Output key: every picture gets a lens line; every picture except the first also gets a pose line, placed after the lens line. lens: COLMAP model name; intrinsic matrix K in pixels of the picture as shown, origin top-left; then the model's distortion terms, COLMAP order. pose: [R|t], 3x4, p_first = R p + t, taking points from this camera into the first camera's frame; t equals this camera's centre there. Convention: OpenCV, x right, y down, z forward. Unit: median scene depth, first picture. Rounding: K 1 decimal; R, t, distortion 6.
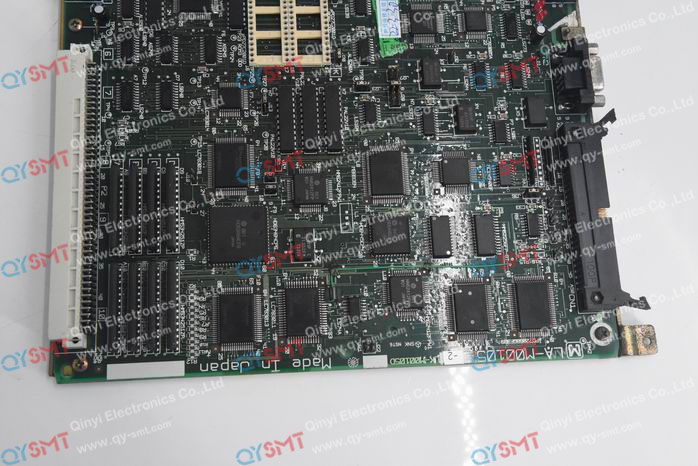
lens RADIAL K [[884.9, 0, 372.8], [0, 884.9, 232.4], [0, 0, 1]] dist [0.033444, 0.004891]
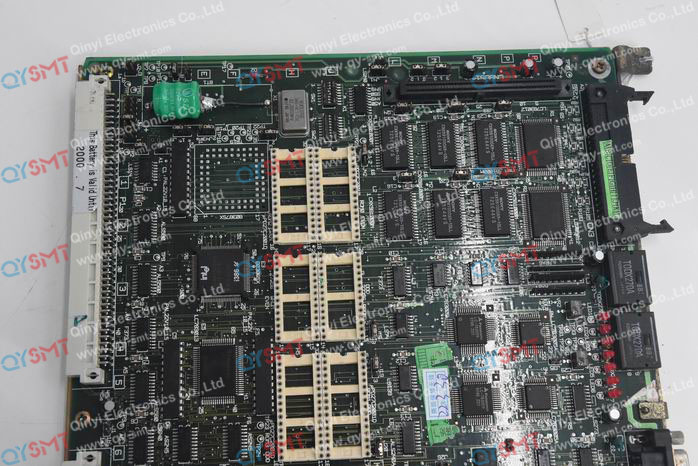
lens RADIAL K [[903.8, 0, 349.0], [0, 903.8, 233.0], [0, 0, 1]] dist [0.060000, 0.021655]
pose [[0.998758, 0.000365, -0.049822, -0.023846], [-0.000487, 0.999997, -0.002435, -0.390070], [0.049821, 0.002456, 0.998755, 0.103674]]
